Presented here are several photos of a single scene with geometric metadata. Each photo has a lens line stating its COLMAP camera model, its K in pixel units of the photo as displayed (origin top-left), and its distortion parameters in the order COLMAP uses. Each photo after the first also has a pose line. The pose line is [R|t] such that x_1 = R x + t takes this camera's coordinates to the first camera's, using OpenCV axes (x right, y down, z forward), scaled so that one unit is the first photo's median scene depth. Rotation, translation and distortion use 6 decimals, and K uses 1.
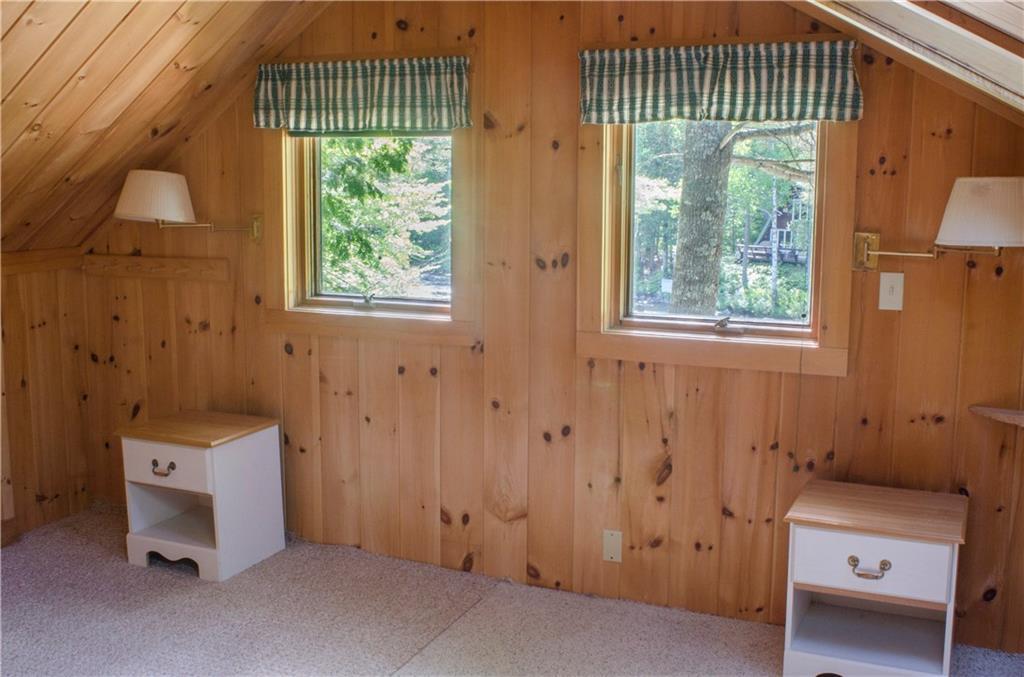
lens RADIAL K [[1058.5, 0, 511.5], [0, 1058.5, 337.5], [0, 0, 1]] dist [-0.064434, 0.000000]
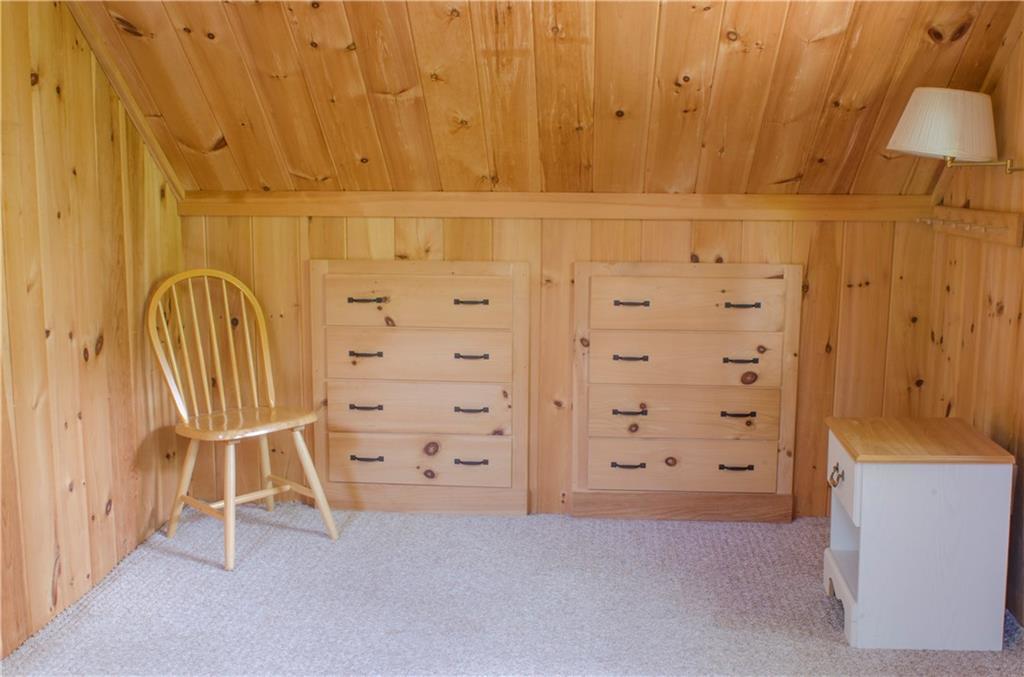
lens RADIAL K [[1058.5, 0, 511.5], [0, 1058.5, 343.1], [0, 0, 1]] dist [-0.064434, 0.000000]
pose [[0.316888, 0.149512, -0.936604, 0.266614], [-0.140781, 0.983973, 0.109442, -0.019012], [0.937957, 0.097175, 0.332858, 0.463398]]
